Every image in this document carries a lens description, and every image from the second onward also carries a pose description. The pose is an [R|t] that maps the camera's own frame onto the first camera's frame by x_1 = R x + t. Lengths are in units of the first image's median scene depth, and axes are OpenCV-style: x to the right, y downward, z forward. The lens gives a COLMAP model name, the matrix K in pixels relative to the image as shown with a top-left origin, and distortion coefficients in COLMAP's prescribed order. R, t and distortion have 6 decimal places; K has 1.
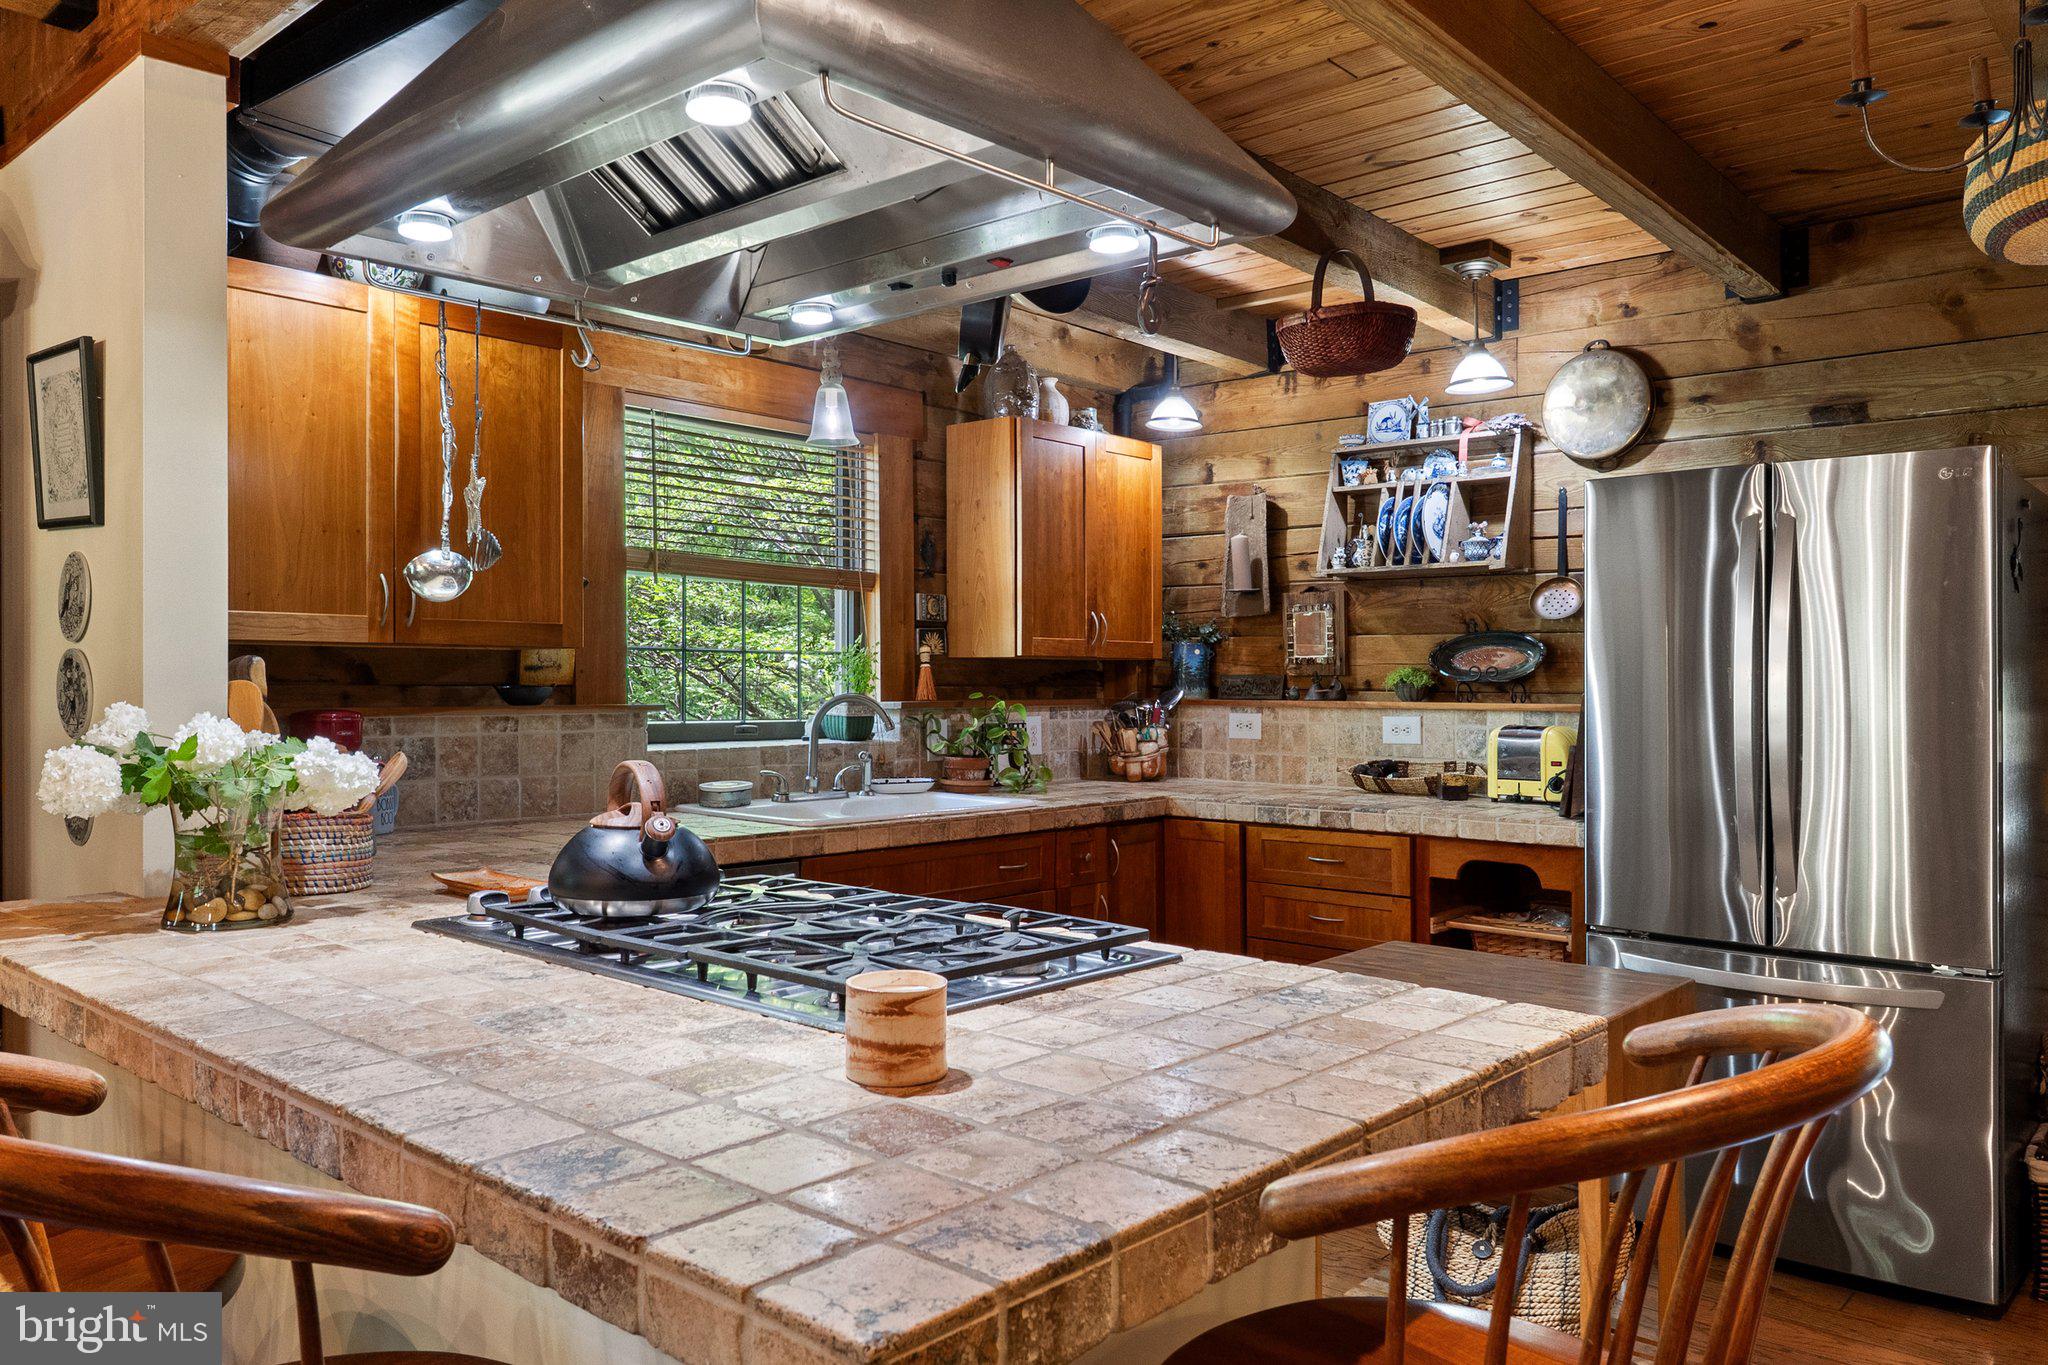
lens RADIAL K [[1485.0, 0, 1035.8], [0, 1485.0, 683.2], [0, 0, 1]] dist [-0.005264, 0.012361]
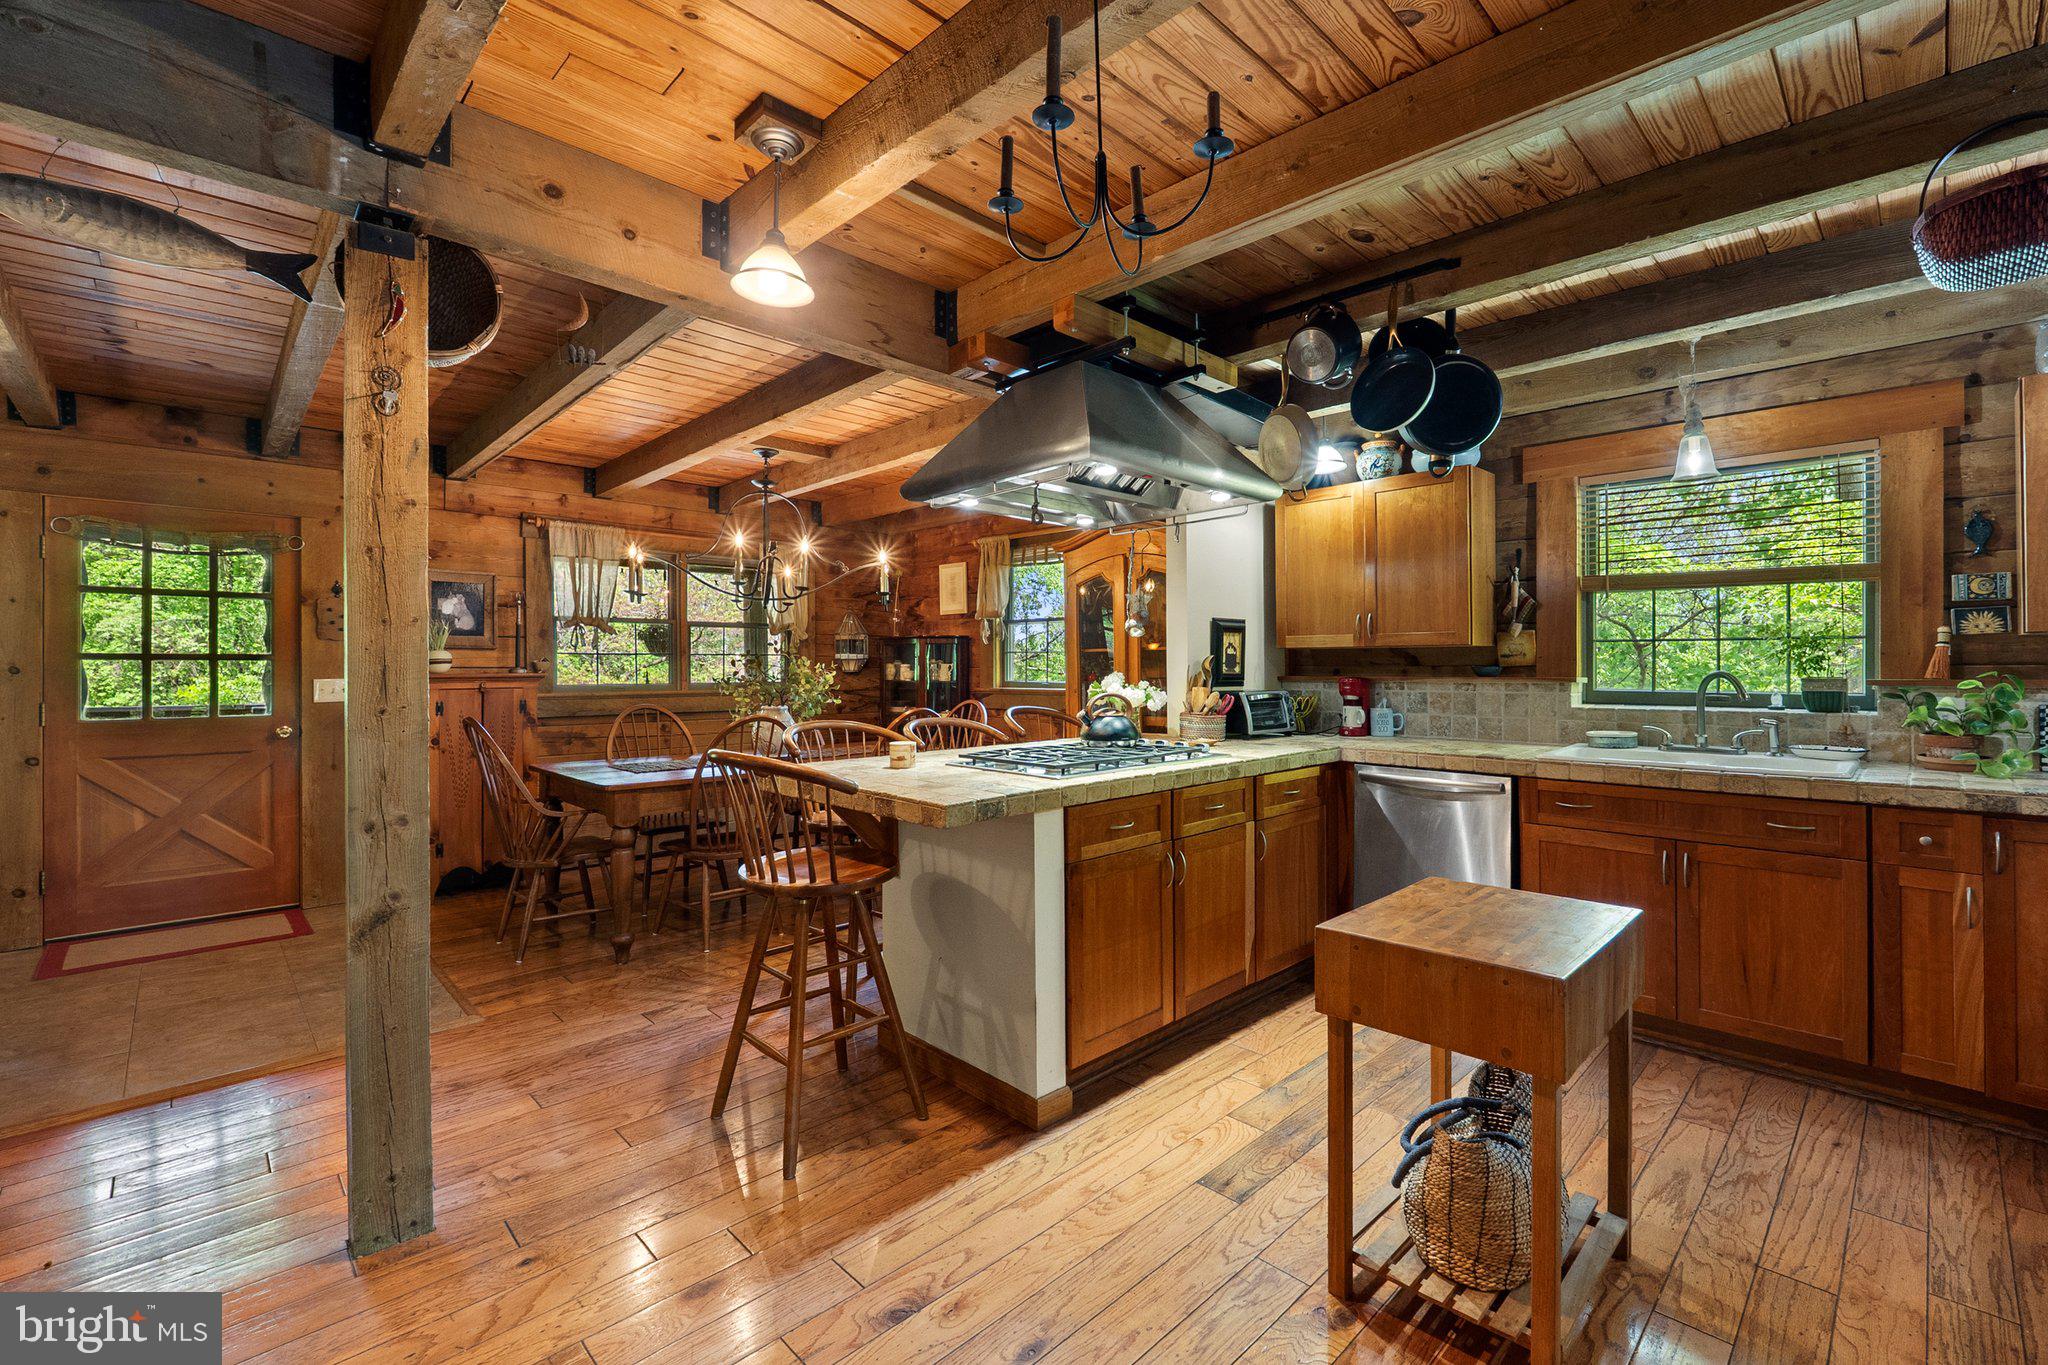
lens RADIAL K [[876.7, 0, 1027.3], [0, 876.7, 663.2], [0, 0, 1]] dist [-0.004554, -0.000985]
pose [[-0.078055, -0.004088, -0.996941, 0.639288], [0.004693, 0.999979, -0.004468, 0.000661], [0.996938, -0.005028, -0.078034, 0.451147]]
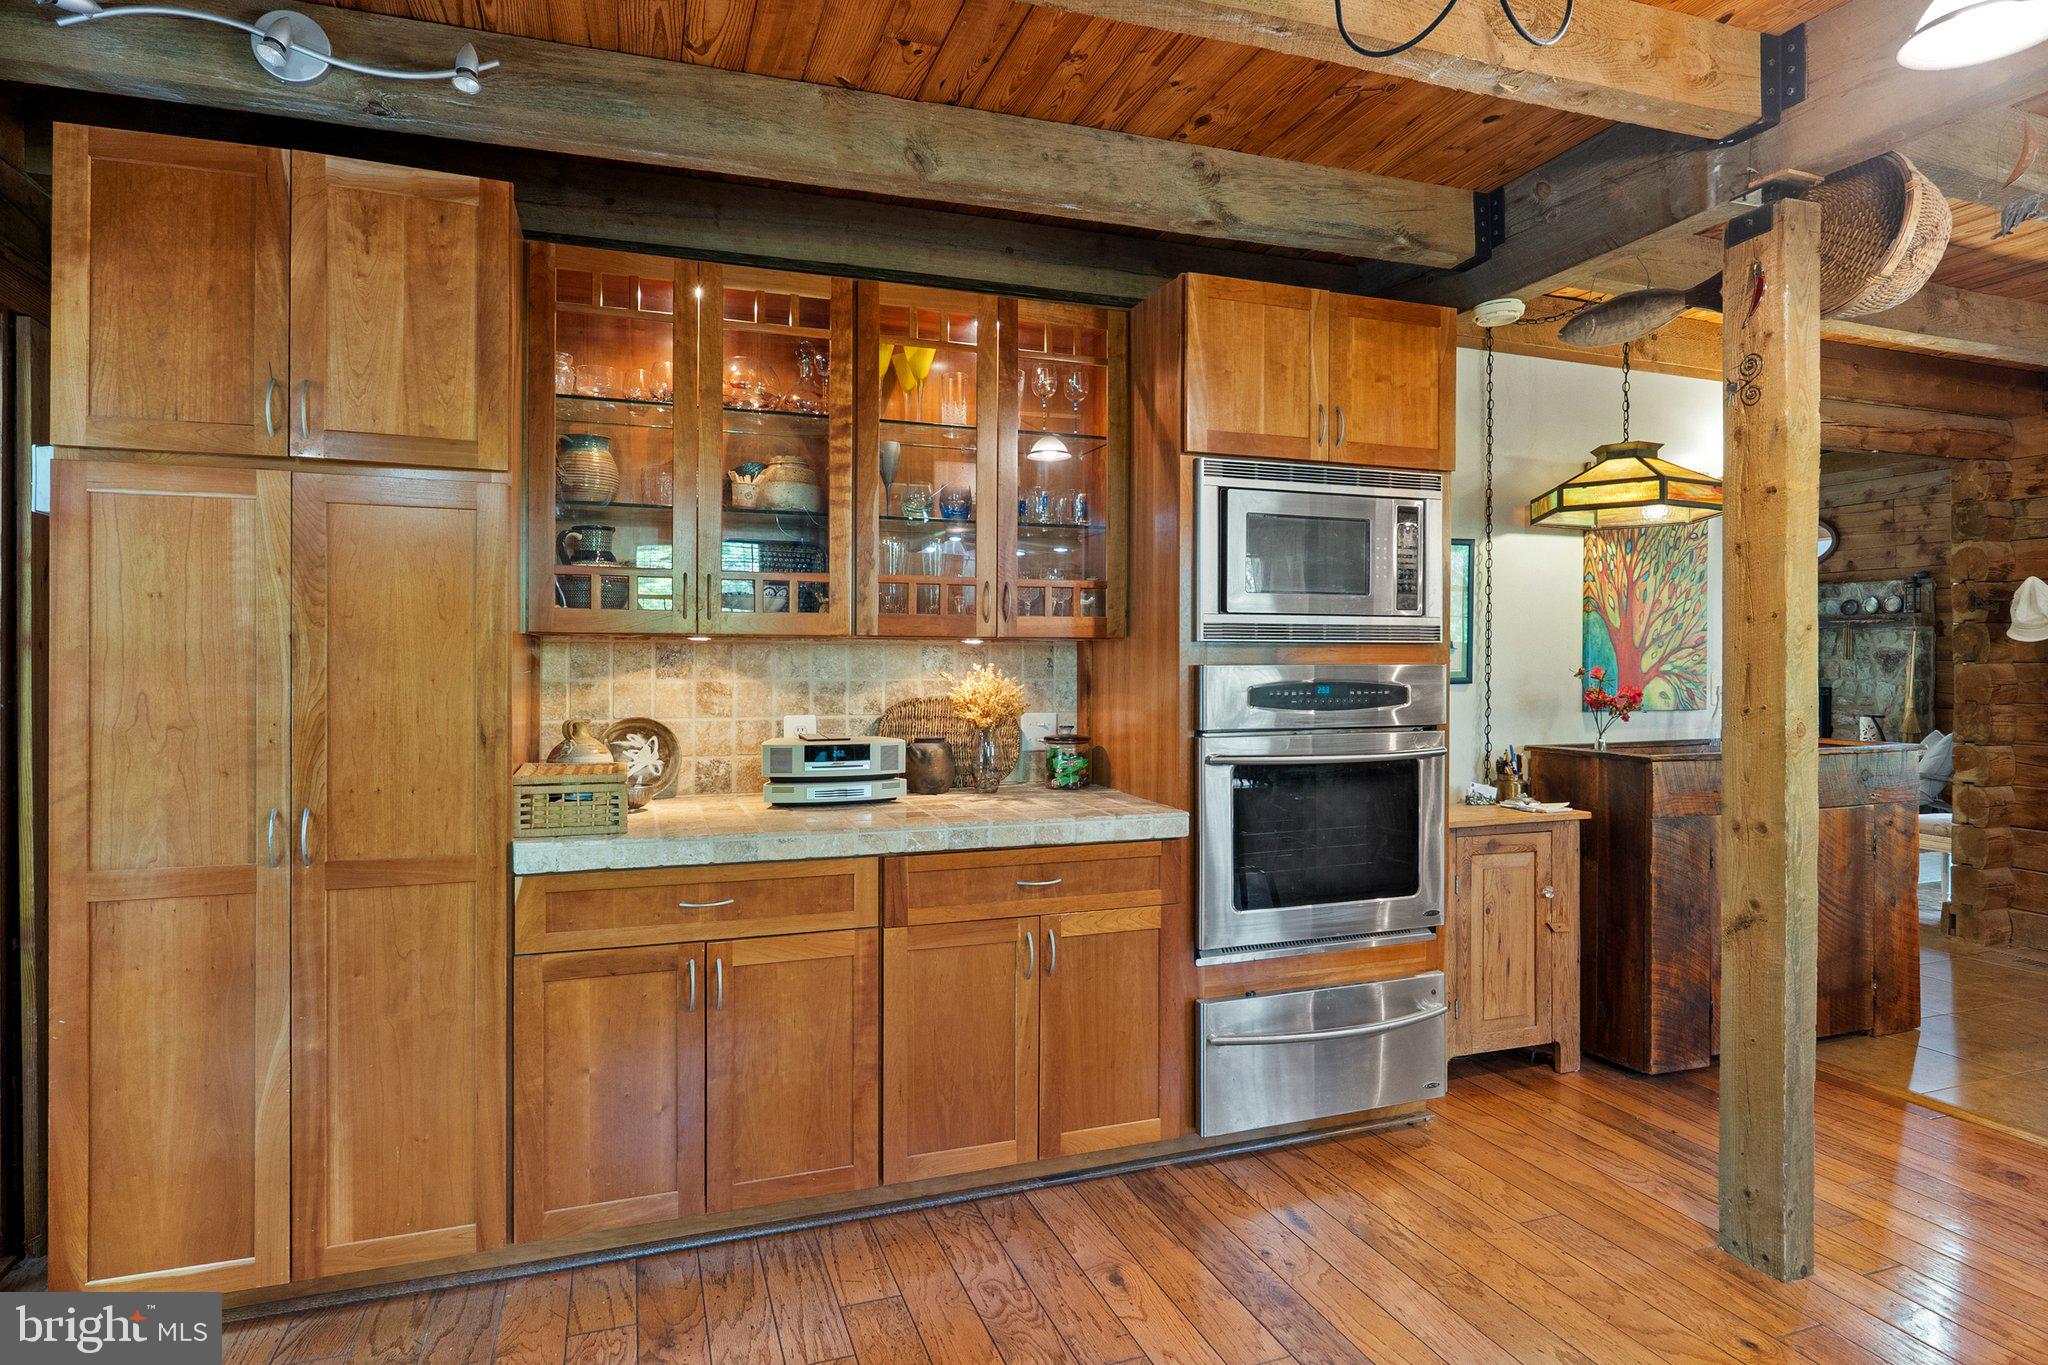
lens RADIAL K [[1112.7, 0, 1036.3], [0, 1112.7, 661.2], [0, 0, 1]] dist [-0.000420, 0.000179]
pose [[-0.879663, -0.003291, 0.475587, 0.266643], [-0.002833, 0.999995, 0.001679, -0.003044], [-0.475590, 0.000130, -0.879667, 0.744860]]
